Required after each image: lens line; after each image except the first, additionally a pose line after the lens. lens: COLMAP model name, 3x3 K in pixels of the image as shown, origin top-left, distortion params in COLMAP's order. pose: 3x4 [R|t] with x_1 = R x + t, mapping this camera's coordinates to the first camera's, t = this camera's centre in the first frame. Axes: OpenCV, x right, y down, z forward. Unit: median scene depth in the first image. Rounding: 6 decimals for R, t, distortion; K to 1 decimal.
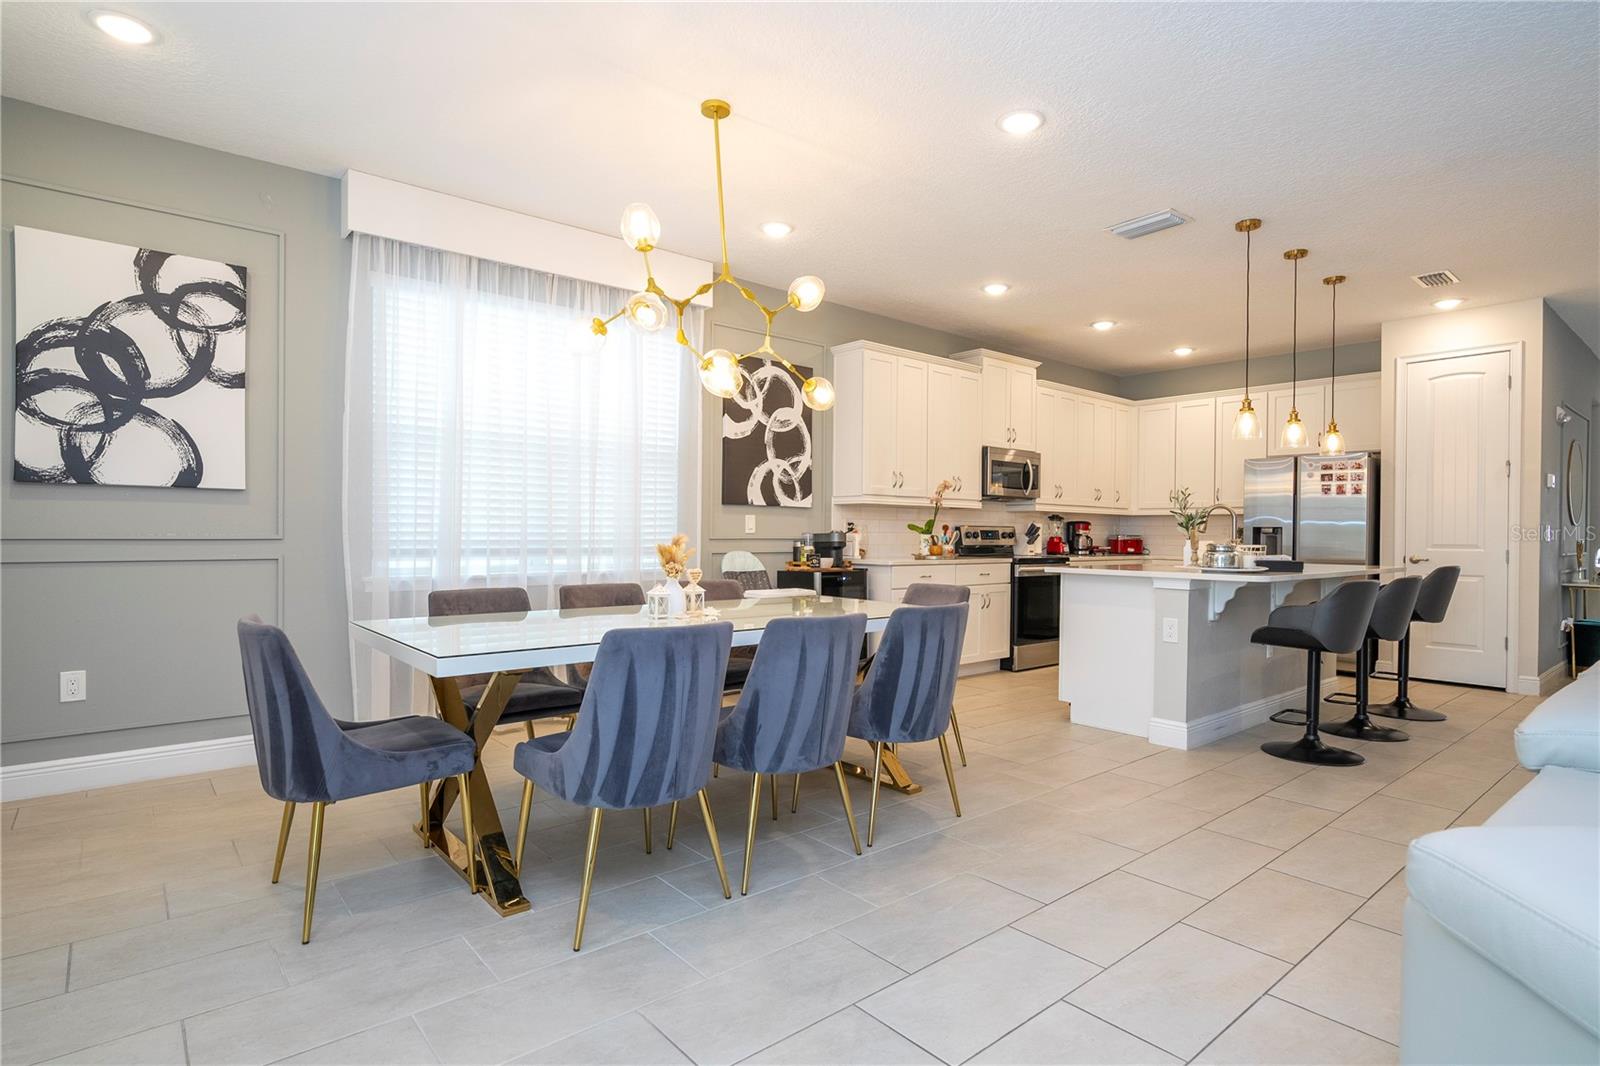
lens RADIAL K [[815.5, 0, 805.5], [0, 815.5, 534.6], [0, 0, 1]] dist [-0.002805, 0.000695]
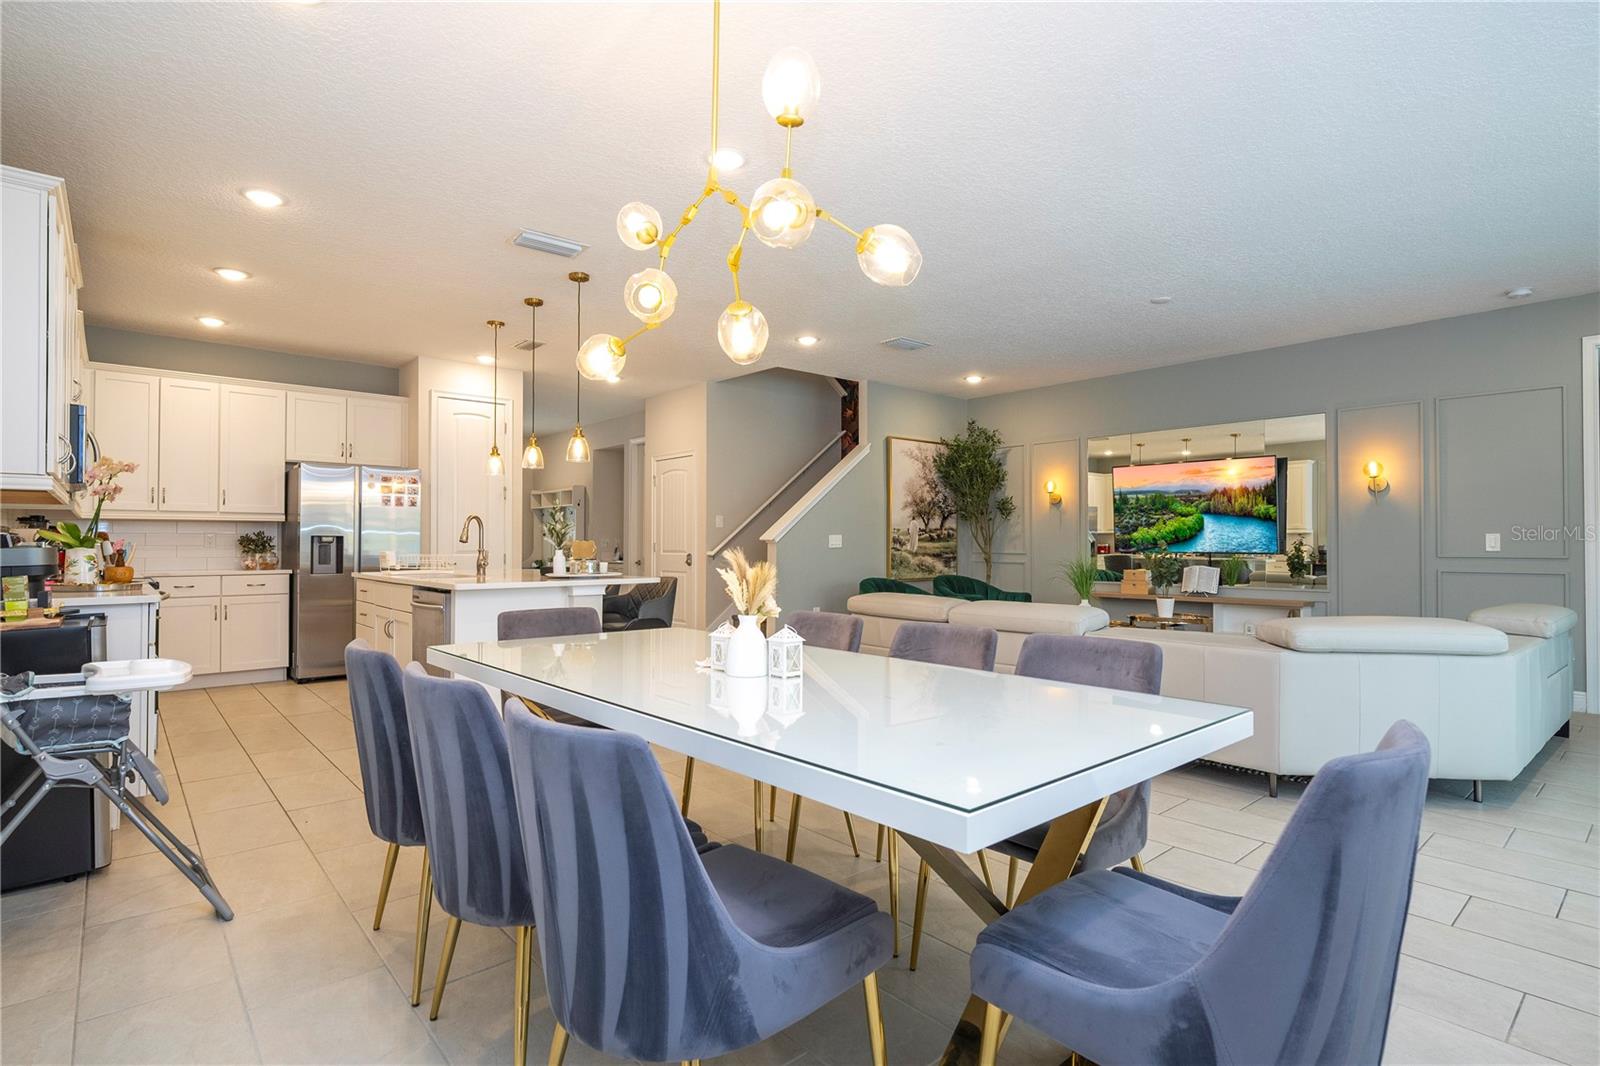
lens RADIAL K [[798.8, 0, 796.9], [0, 798.8, 538.4], [0, 0, 1]] dist [-0.004805, -0.000287]
pose [[-0.002804, -0.002706, 0.999992, -0.462187], [0.003577, 0.999990, 0.002716, -0.008503], [-0.999990, 0.003584, -0.002794, 0.545270]]
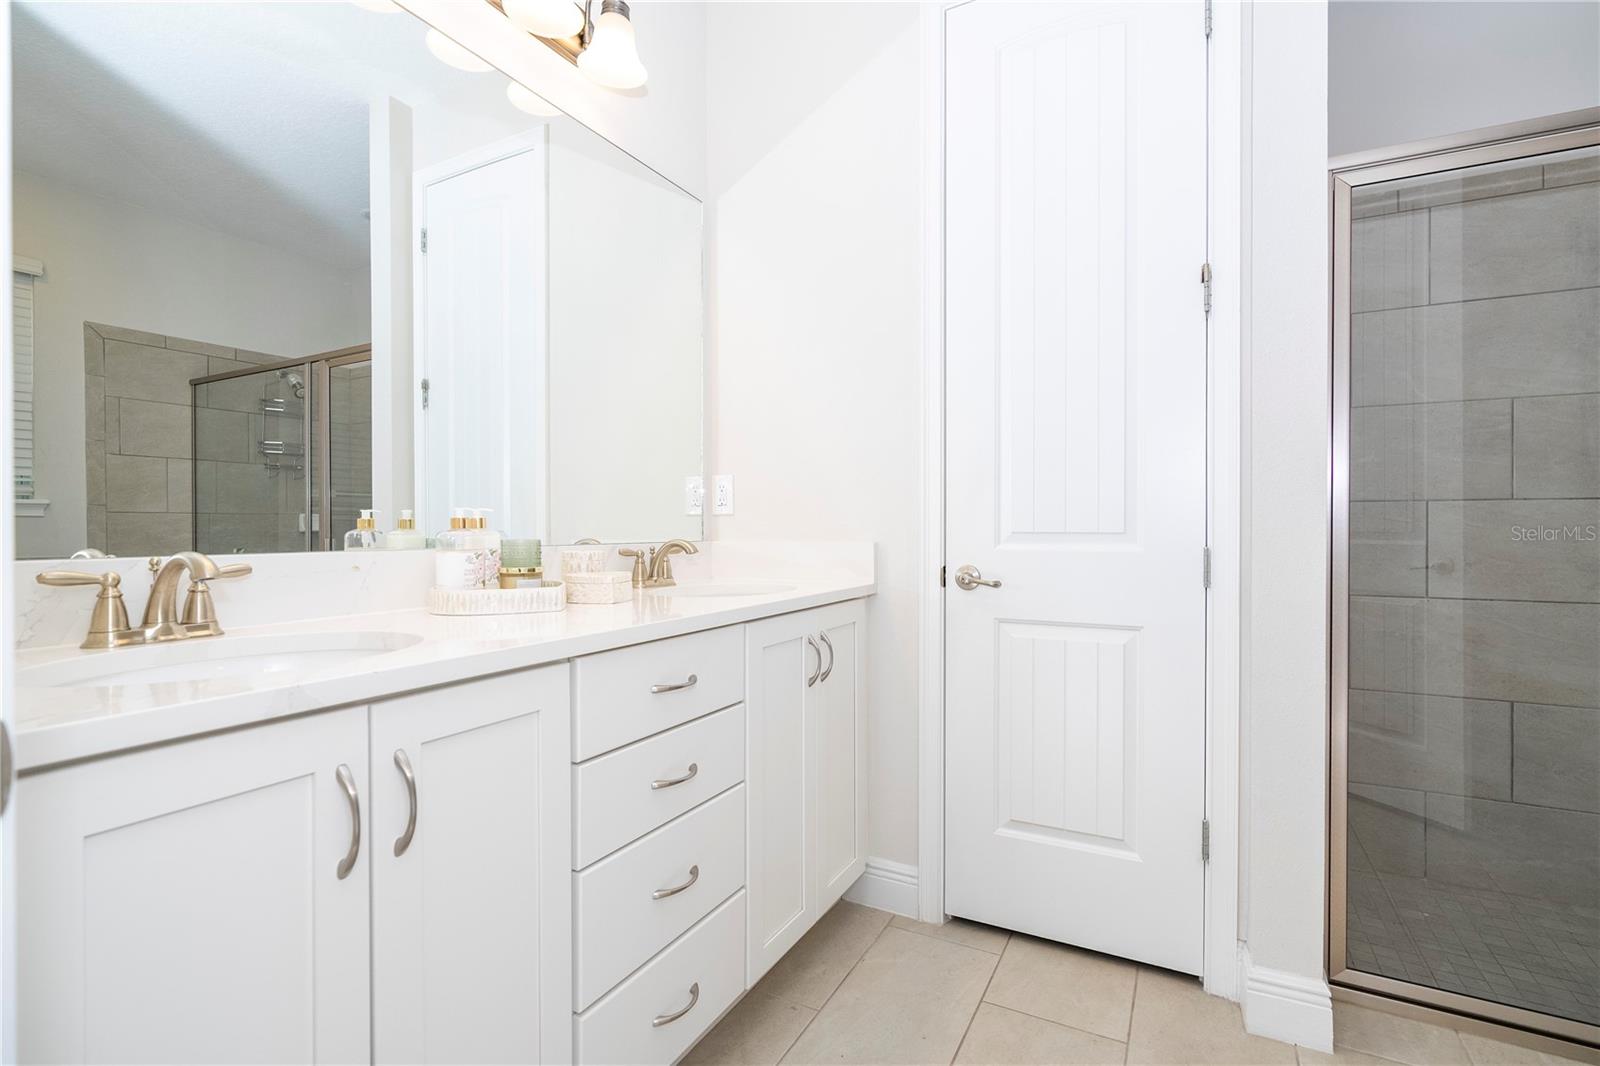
lens RADIAL K [[724.1, 0, 809.6], [0, 724.1, 531.7], [0, 0, 1]] dist [-0.001812, 0.000144]
pose [[0.925084, -0.005666, 0.379721, 0.634292], [0.006874, 0.999975, -0.001825, 0.012743], [-0.379702, 0.004299, 0.925099, 0.825570]]
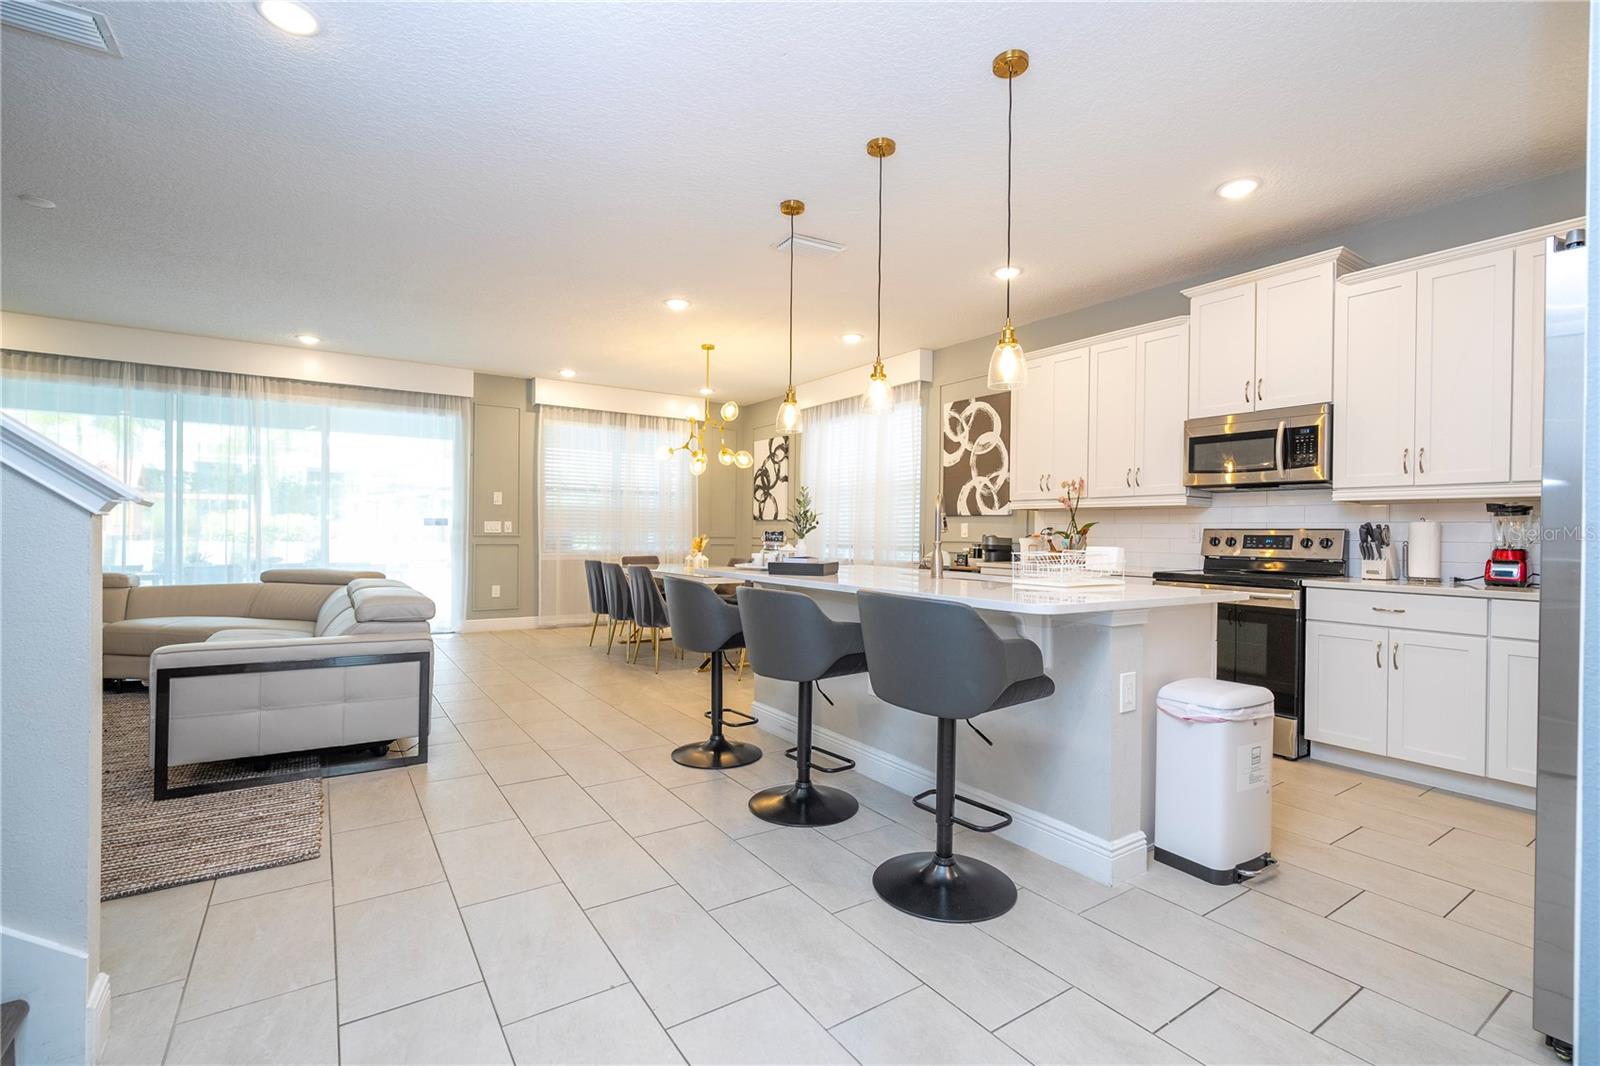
lens RADIAL K [[724.1, 0, 805.8], [0, 724.1, 533.7], [0, 0, 1]] dist [-0.001812, 0.000144]
pose [[-0.108544, -0.009976, -0.994042, 1.082318], [-0.015786, 0.999841, -0.008310, 0.005624], [0.993966, 0.014790, -0.108684, 0.872604]]
